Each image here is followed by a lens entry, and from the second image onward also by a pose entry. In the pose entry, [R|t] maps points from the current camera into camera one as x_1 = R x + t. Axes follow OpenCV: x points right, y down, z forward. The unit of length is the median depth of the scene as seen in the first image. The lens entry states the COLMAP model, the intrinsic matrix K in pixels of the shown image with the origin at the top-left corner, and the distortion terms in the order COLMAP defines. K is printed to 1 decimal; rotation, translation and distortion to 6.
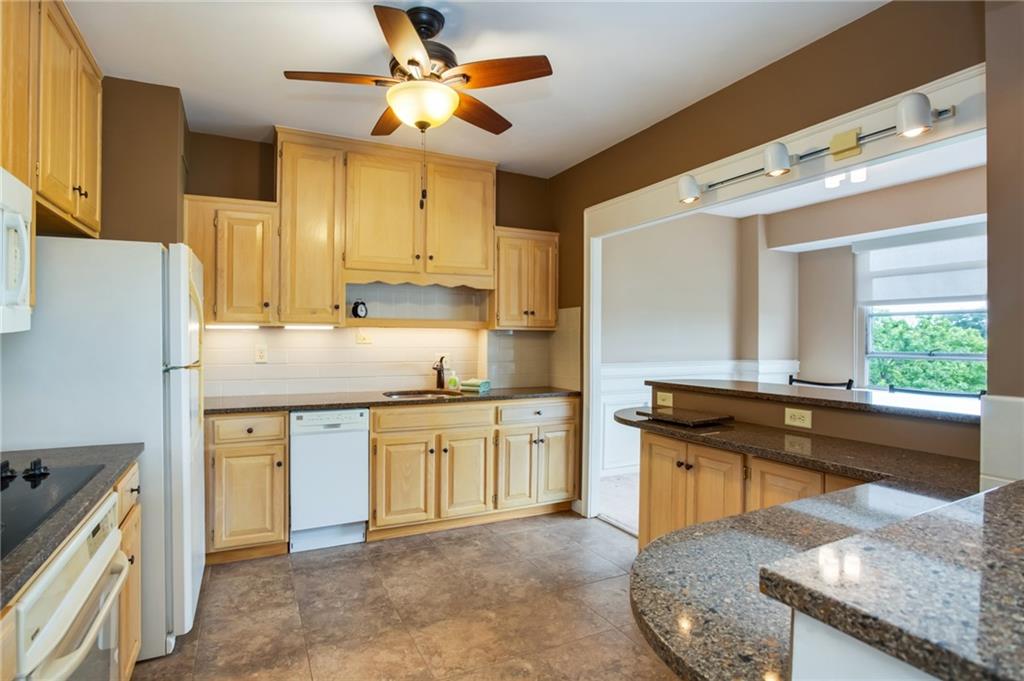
lens RADIAL K [[518.6, 0, 493.8], [0, 518.6, 337.3], [0, 0, 1]] dist [-0.049767, 0.017655]
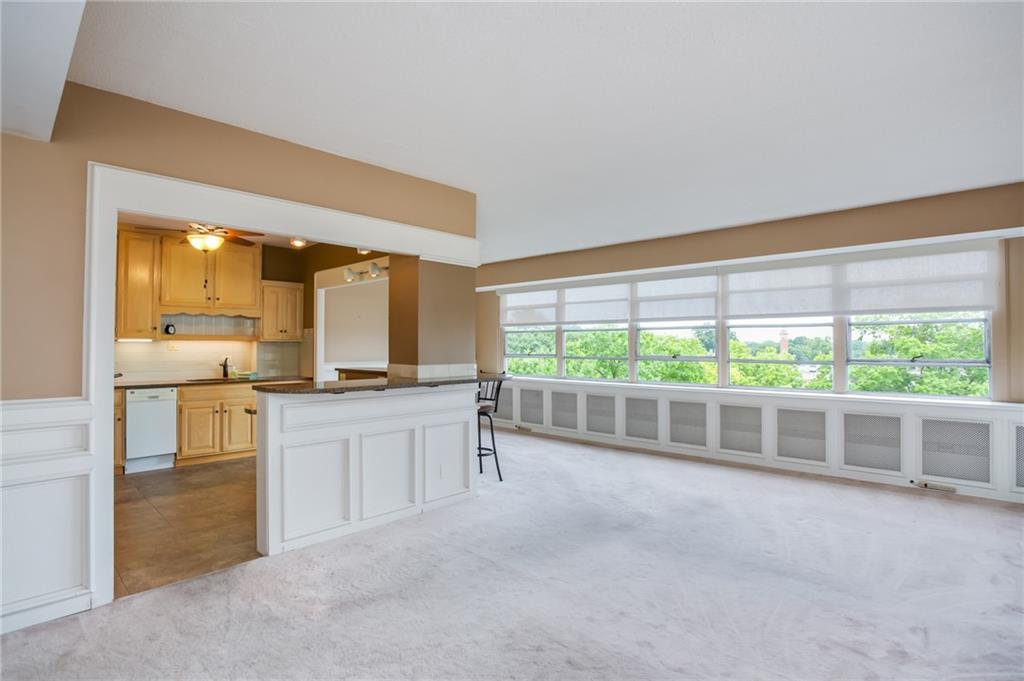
lens RADIAL K [[518.6, 0, 495.4], [0, 518.6, 340.0], [0, 0, 1]] dist [-0.049767, 0.017655]
pose [[0.944824, 0.000651, 0.327579, 0.195018], [0.001901, 0.999970, -0.007472, -0.006439], [-0.327574, 0.007682, 0.944794, -0.907679]]
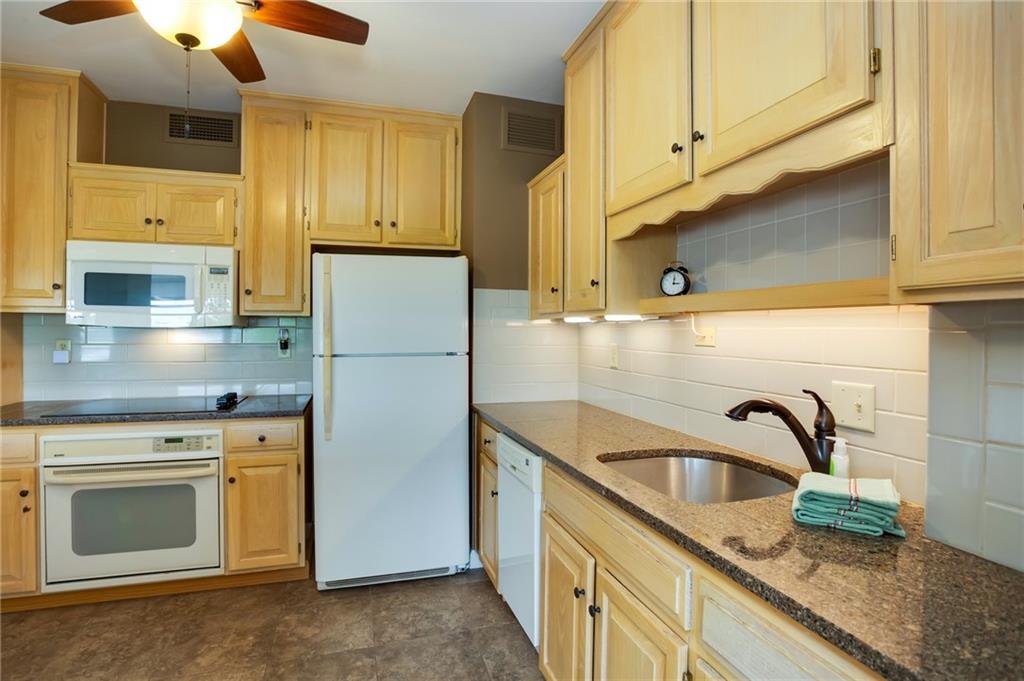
lens RADIAL K [[518.6, 0, 508.2], [0, 518.6, 331.1], [0, 0, 1]] dist [-0.049767, 0.017655]
pose [[-0.140796, -0.003908, -0.990031, 0.304040], [-0.007018, 0.999971, -0.002950, -0.000879], [0.990014, 0.006532, -0.140819, 0.955040]]
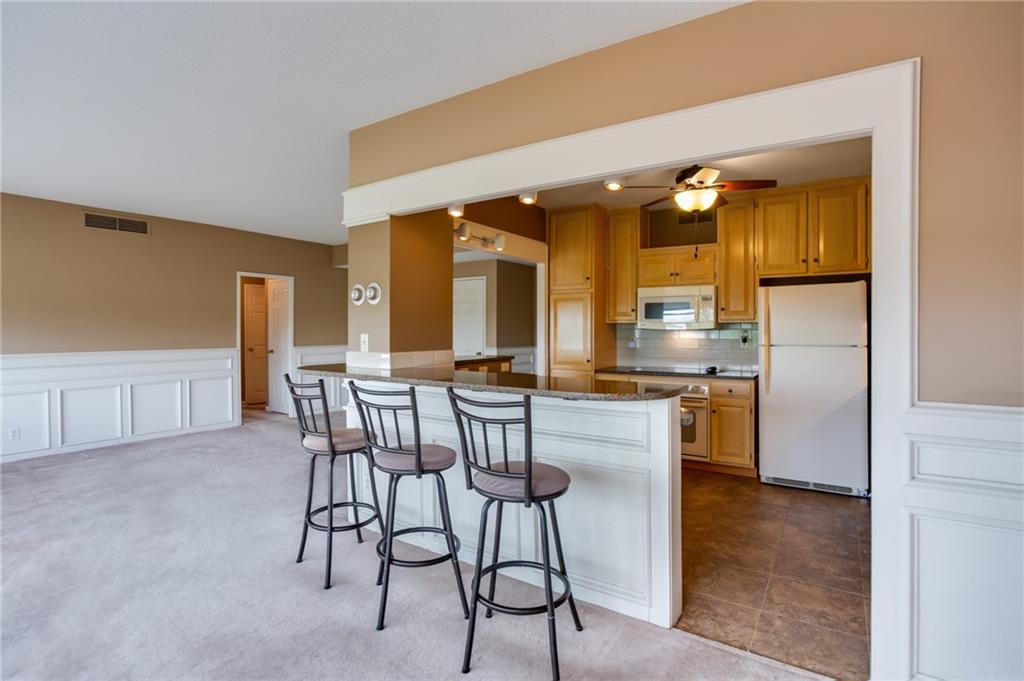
lens RADIAL K [[518.6, 0, 499.7], [0, 518.6, 322.9], [0, 0, 1]] dist [-0.049767, 0.017655]
pose [[-0.852692, -0.013152, -0.522249, 0.827733], [-0.006812, 0.999878, -0.014059, -0.000201], [0.522370, -0.008430, -0.852677, 1.323260]]
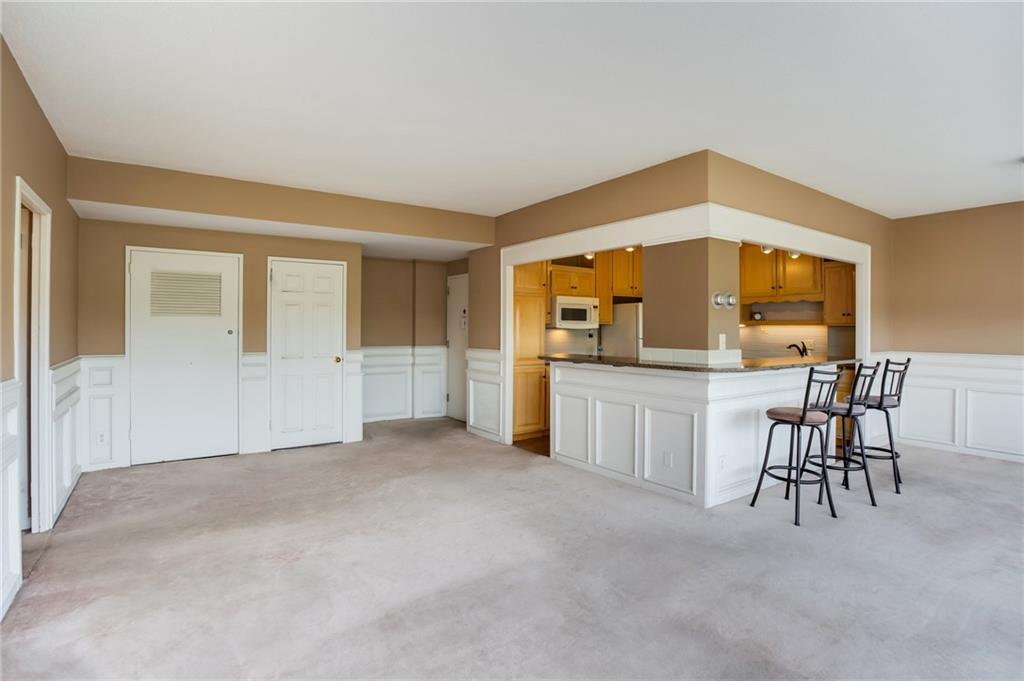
lens RADIAL K [[518.6, 0, 510.8], [0, 518.6, 332.0], [0, 0, 1]] dist [-0.049767, 0.017655]
pose [[0.189038, 0.005281, -0.981956, 1.558458], [-0.002083, 0.999985, 0.004977, -0.001528], [0.981968, 0.001104, 0.189046, -0.303336]]
